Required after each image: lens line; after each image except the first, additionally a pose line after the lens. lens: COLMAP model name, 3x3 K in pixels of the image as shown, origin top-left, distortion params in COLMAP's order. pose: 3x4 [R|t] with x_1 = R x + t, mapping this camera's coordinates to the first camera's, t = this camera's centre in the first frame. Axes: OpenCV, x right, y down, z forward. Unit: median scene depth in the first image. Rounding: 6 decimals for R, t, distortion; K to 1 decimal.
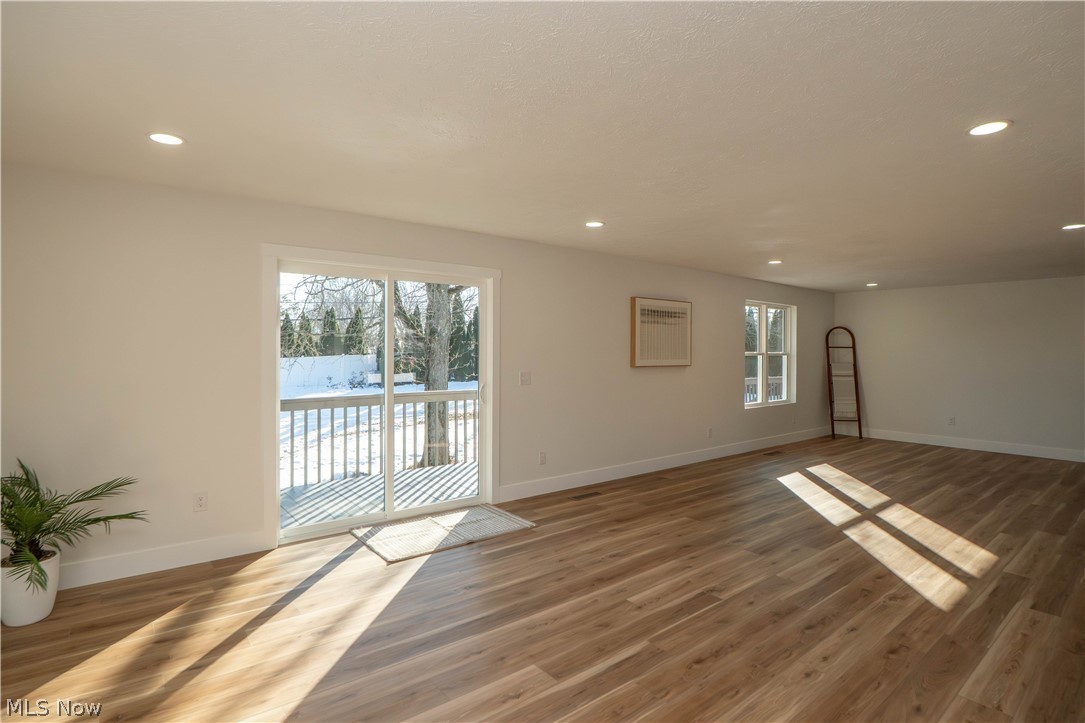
lens RADIAL K [[531.7, 0, 520.0], [0, 531.7, 366.8], [0, 0, 1]] dist [-0.051364, 0.000361]
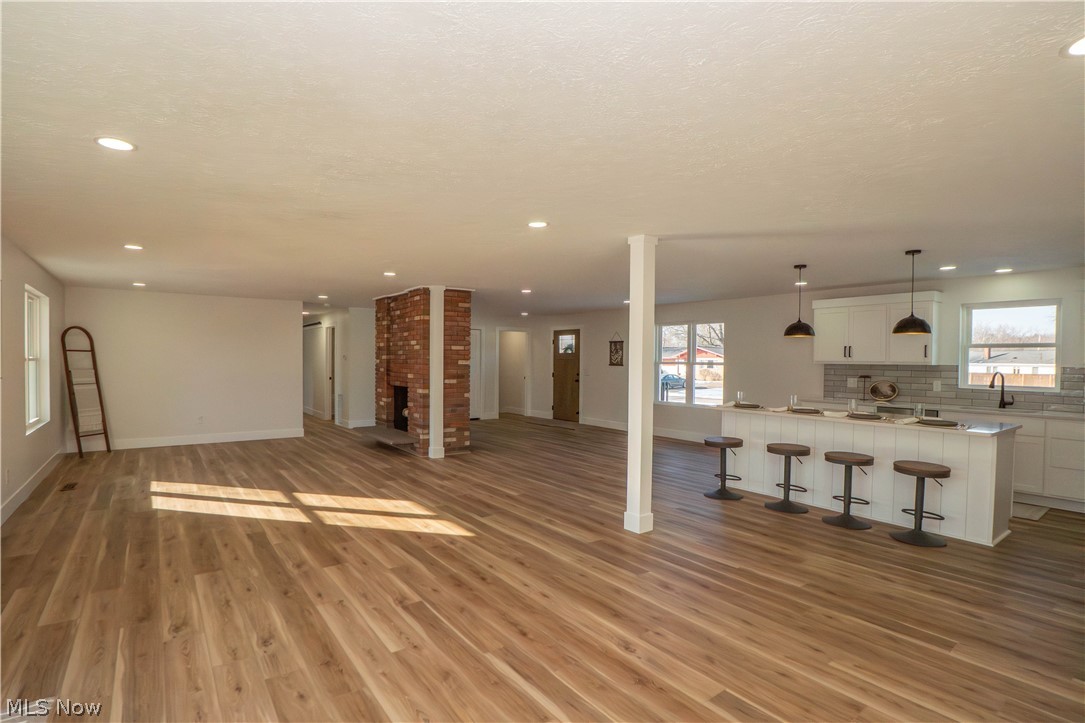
lens RADIAL K [[531.7, 0, 520.0], [0, 531.7, 366.8], [0, 0, 1]] dist [-0.051364, 0.000361]
pose [[0.034457, -0.019068, 0.999224, -0.498504], [0.025003, 0.999521, 0.018211, -0.019795], [-0.999093, 0.024356, 0.034918, 0.610000]]
